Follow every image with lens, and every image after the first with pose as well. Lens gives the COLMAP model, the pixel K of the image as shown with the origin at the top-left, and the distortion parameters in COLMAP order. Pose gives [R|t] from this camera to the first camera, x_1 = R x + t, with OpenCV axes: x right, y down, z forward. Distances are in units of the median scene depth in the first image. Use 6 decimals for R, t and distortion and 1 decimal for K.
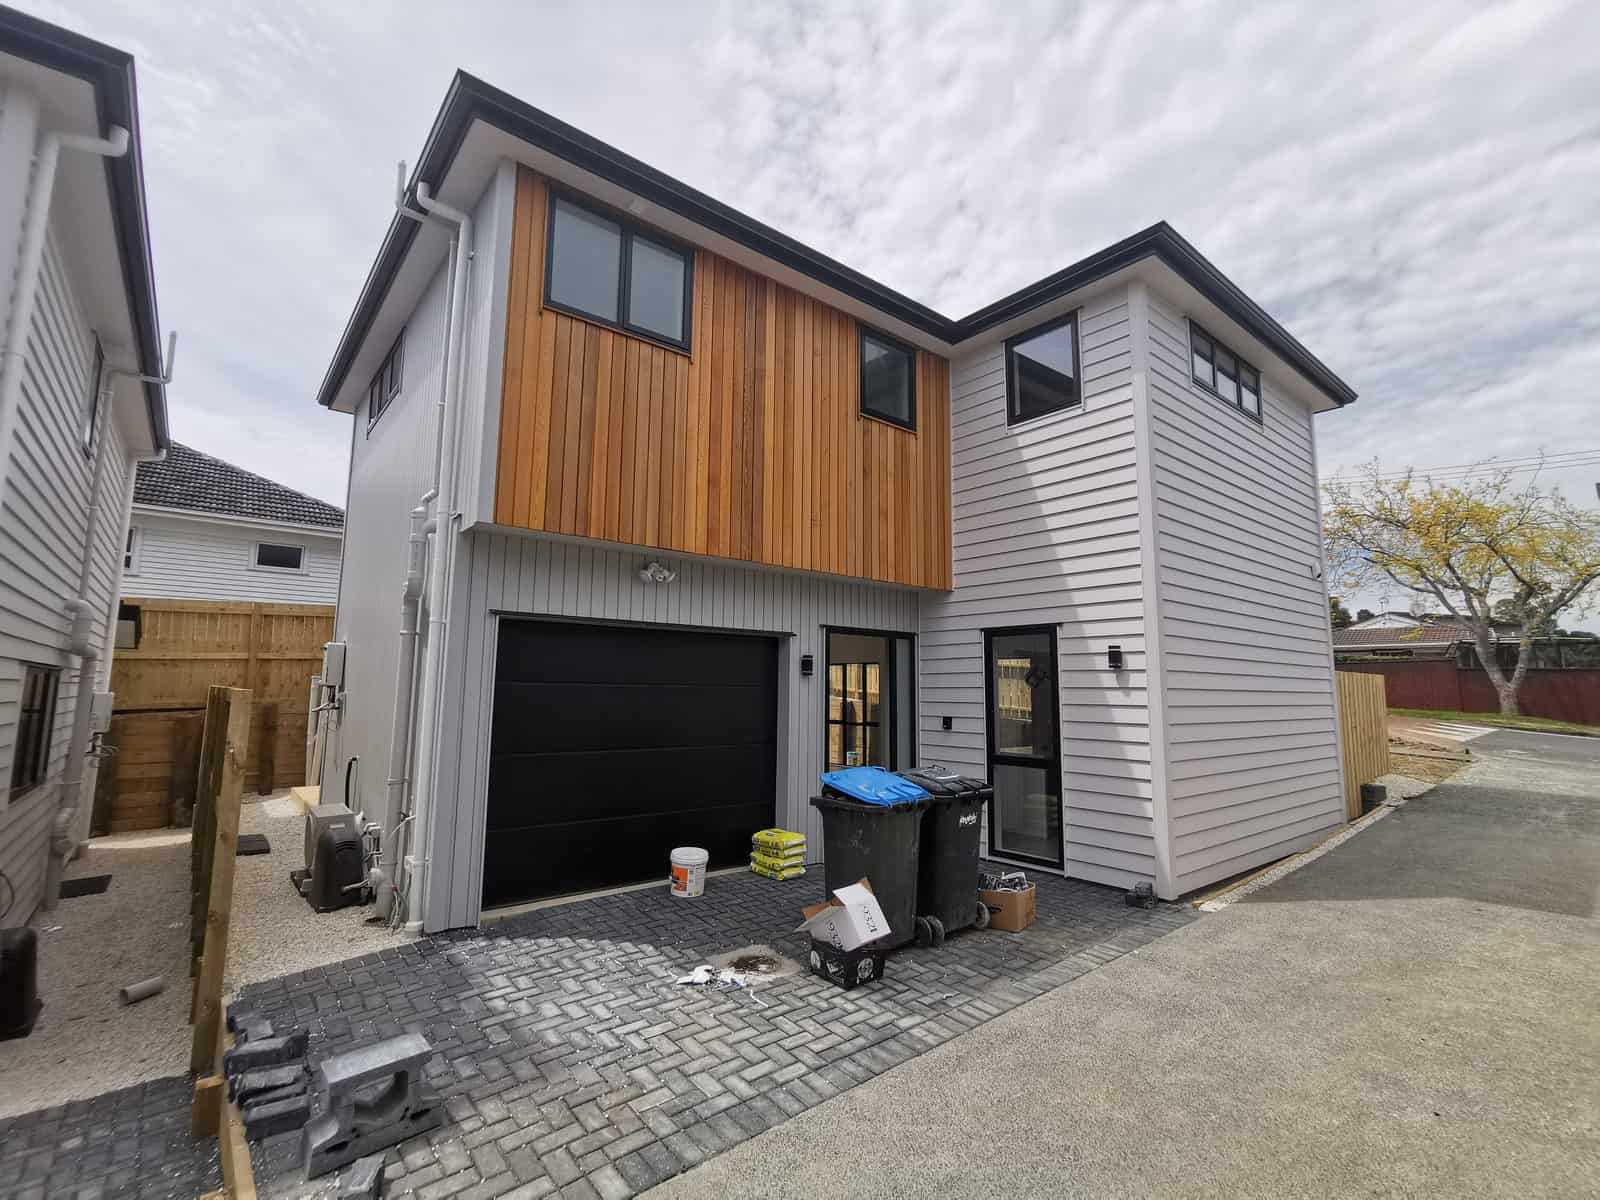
lens RADIAL K [[731.3, 0, 794.3], [0, 731.3, 598.1], [0, 0, 1]] dist [-0.002988, 0.005026]
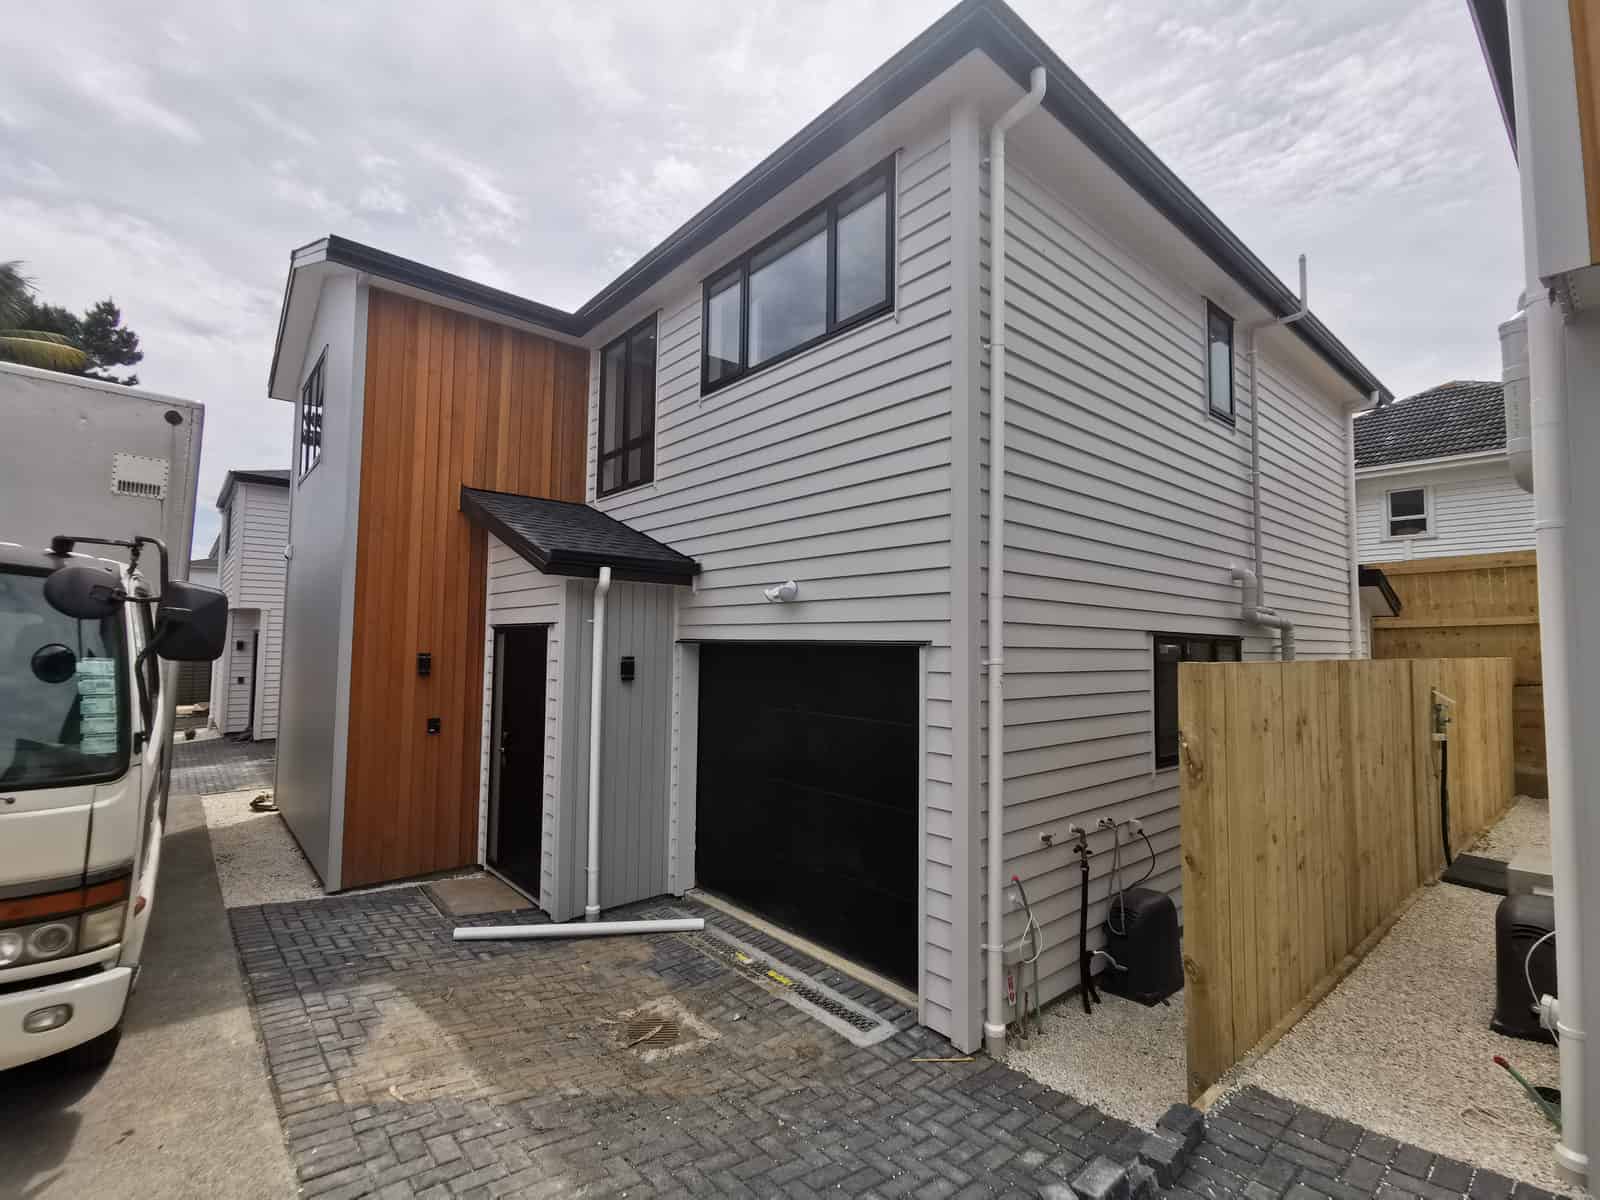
lens RADIAL K [[731.3, 0, 798.1], [0, 731.3, 597.9], [0, 0, 1]] dist [-0.002988, 0.005026]
pose [[0.025155, -0.072662, -0.997039, -0.023674], [0.110547, 0.991440, -0.069465, 0.052034], [0.993553, -0.108472, 0.032973, 0.446739]]
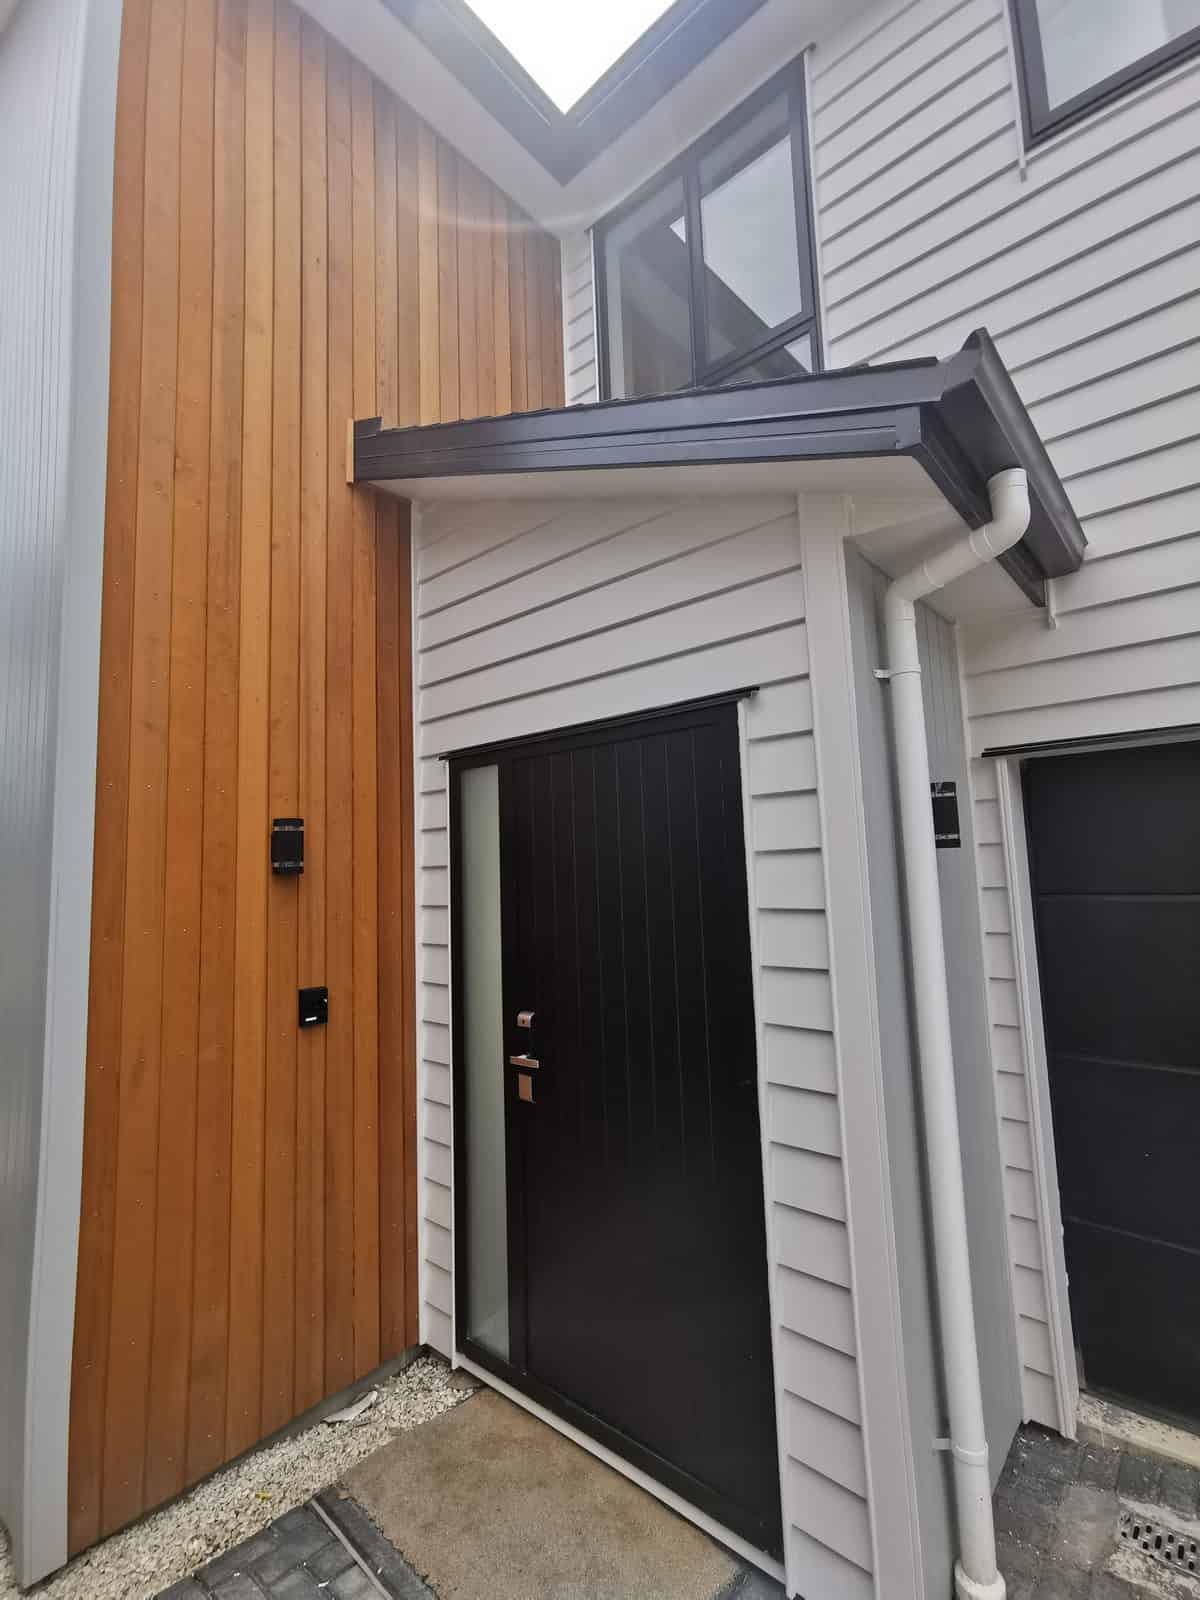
lens RADIAL K [[731.3, 0, 600.0], [0, 731.3, 799.3], [0, 0, 1]] dist [-0.002988, 0.005026]
pose [[0.165551, -0.116600, -0.979284, -0.746523], [0.152242, 0.984104, -0.091437, 0.051612], [0.974379, -0.133951, 0.180671, -0.016335]]
